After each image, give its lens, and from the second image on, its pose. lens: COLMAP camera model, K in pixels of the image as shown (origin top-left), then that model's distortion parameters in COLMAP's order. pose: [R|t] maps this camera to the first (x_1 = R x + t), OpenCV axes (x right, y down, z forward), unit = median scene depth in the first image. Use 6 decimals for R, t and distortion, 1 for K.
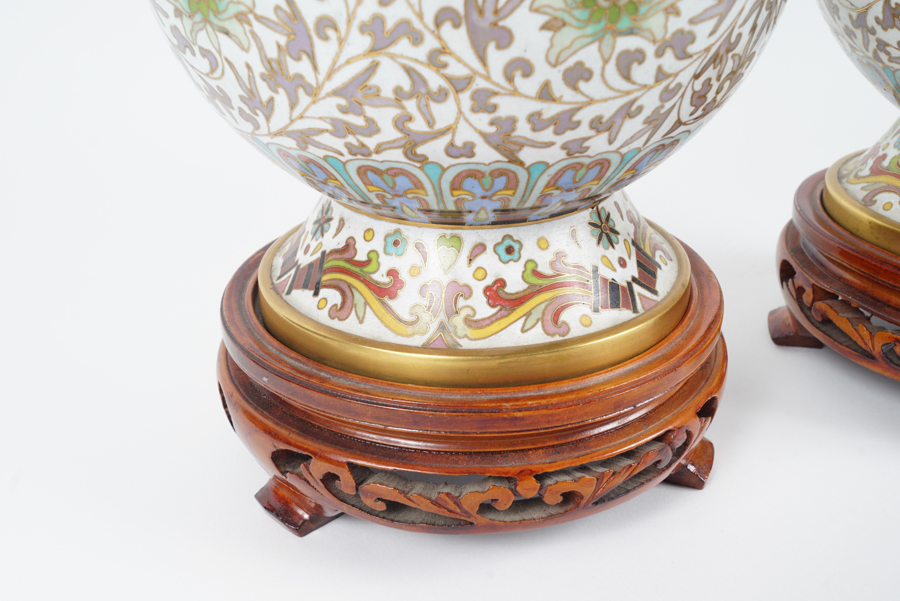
lens RADIAL K [[983.1, 0, 450.0], [0, 983.1, 300.5], [0, 0, 1]] dist [-0.081443, -0.001254]
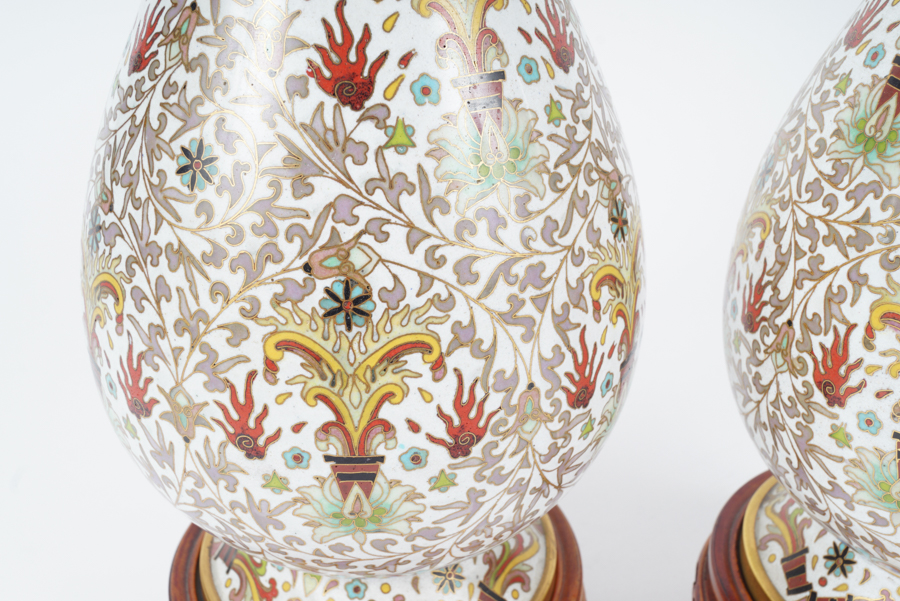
lens RADIAL K [[1029.5, 0, 450.0], [0, 1029.5, 300.5], [0, 0, 1]] dist [-0.077369, 0.011844]
pose [[0.961438, 0.163337, -0.221266, 0.405656], [-0.151286, 0.985975, 0.070473, -0.527654], [0.229673, -0.034281, 0.972664, -0.231448]]
